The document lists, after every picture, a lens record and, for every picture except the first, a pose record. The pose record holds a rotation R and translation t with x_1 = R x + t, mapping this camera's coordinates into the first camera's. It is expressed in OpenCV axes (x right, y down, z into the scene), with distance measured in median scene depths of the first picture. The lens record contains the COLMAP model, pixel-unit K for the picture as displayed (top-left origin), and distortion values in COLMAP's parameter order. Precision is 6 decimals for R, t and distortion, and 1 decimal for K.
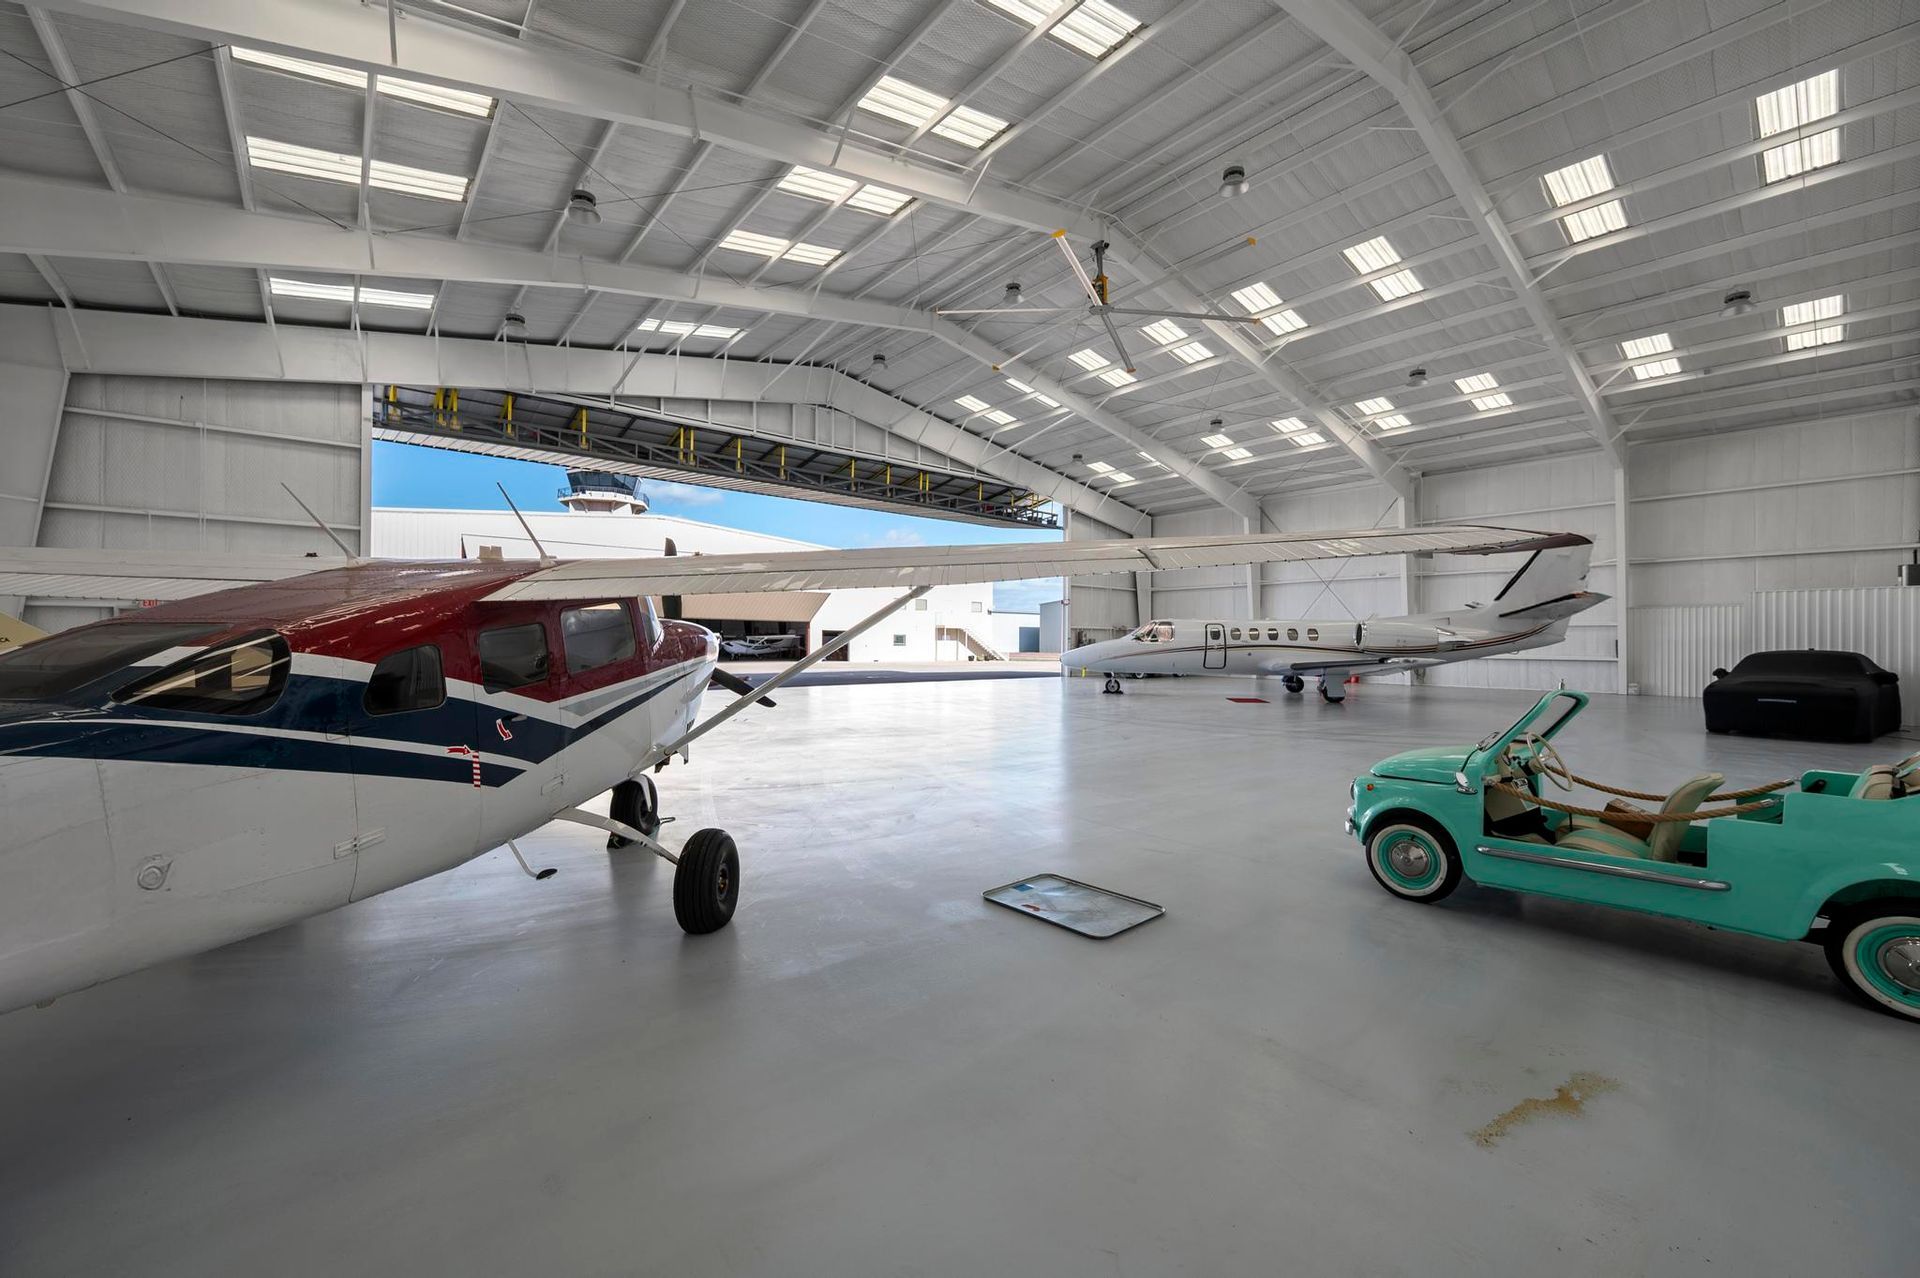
lens RADIAL K [[752.3, 0, 960.0], [0, 752.3, 639.0], [0, 0, 1]] dist [0.000065, -0.000018]
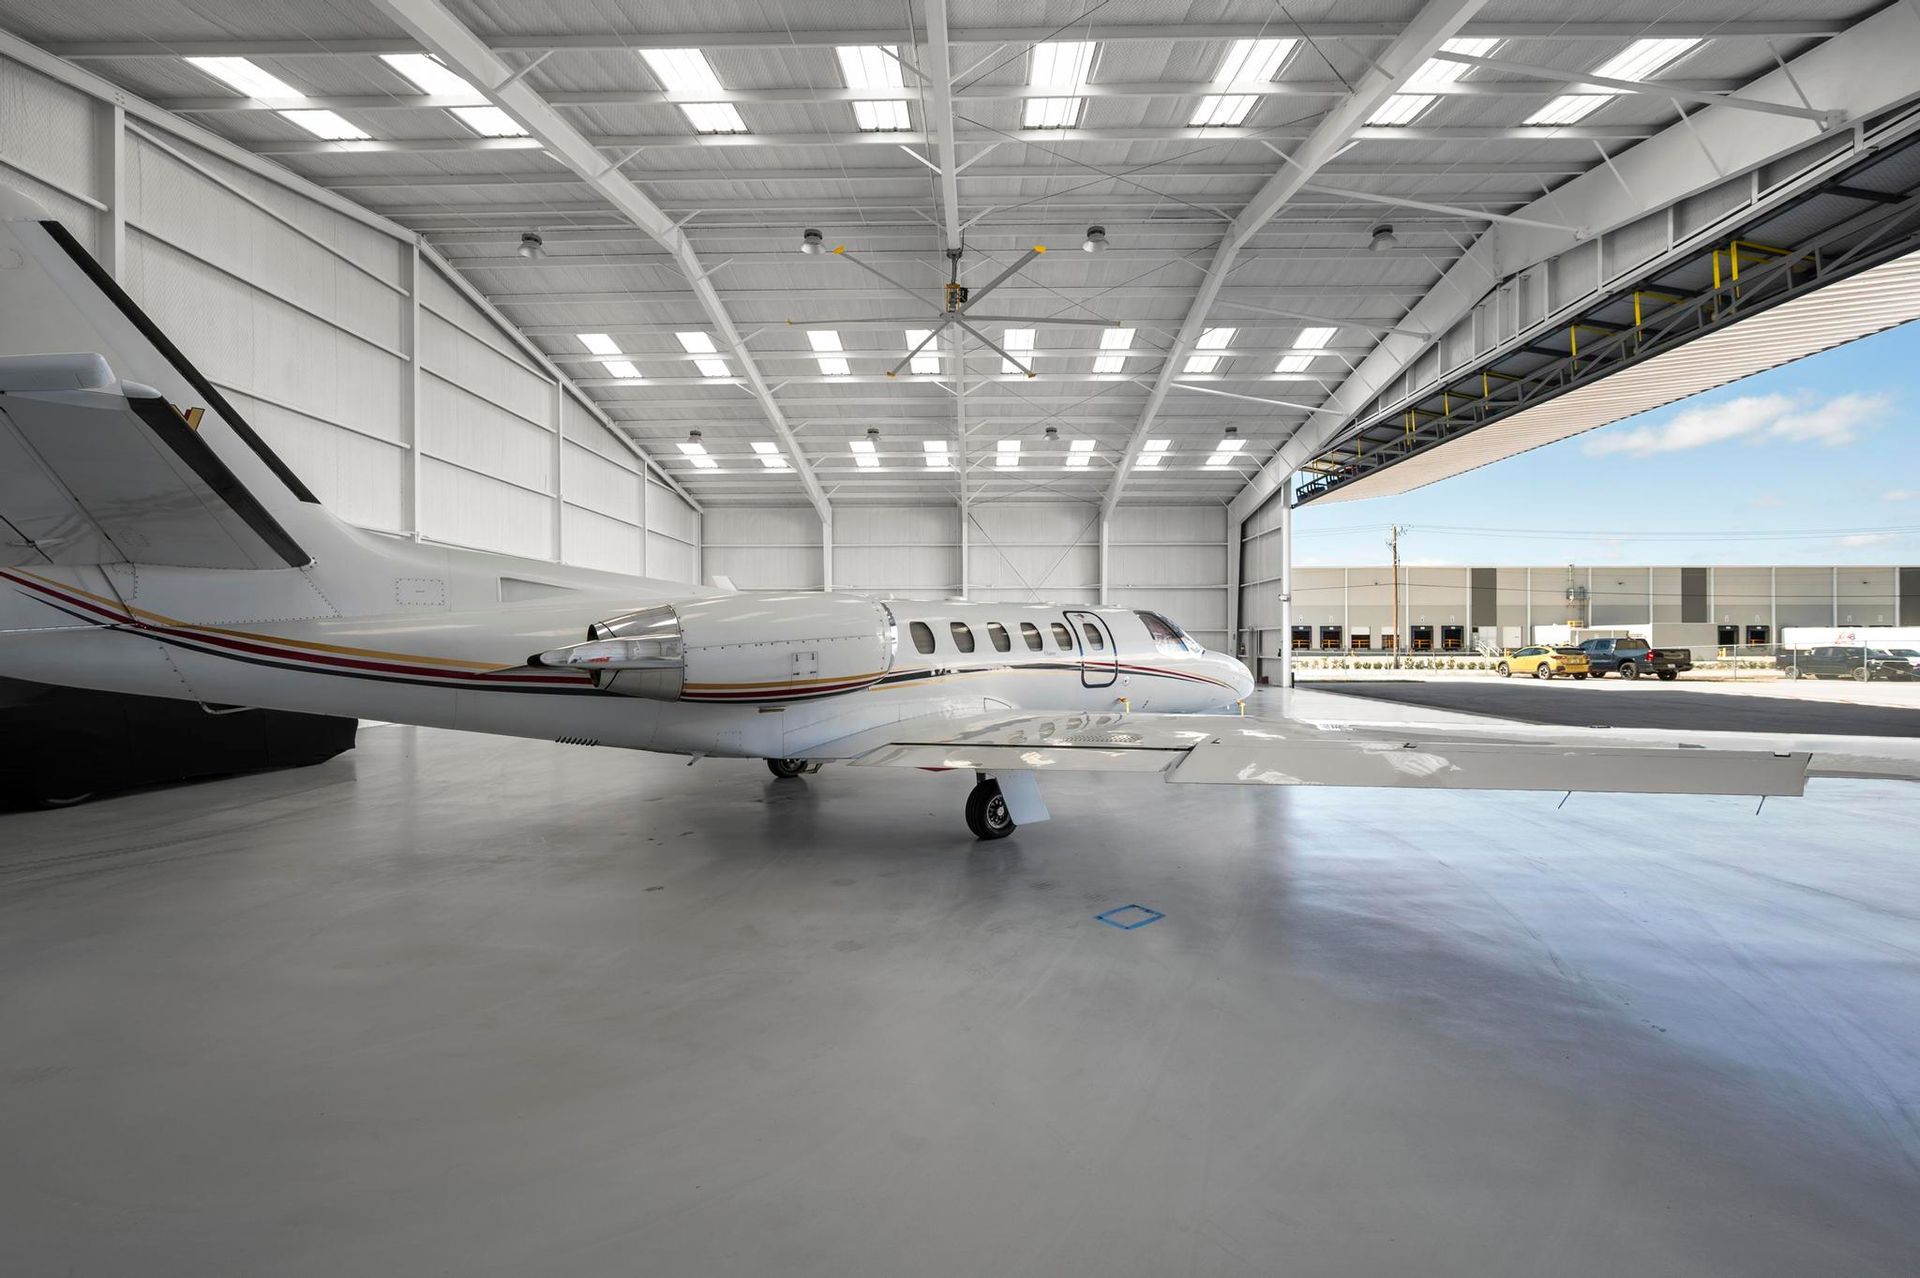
lens RADIAL K [[790.3, 0, 962.1], [0, 790.3, 617.7], [0, 0, 1]] dist [-0.000586, -0.000026]
pose [[-0.650673, -0.026103, -0.758910, 0.710945], [0.001759, 0.999354, -0.035882, -0.001285], [0.759356, -0.024683, -0.650207, 1.233879]]
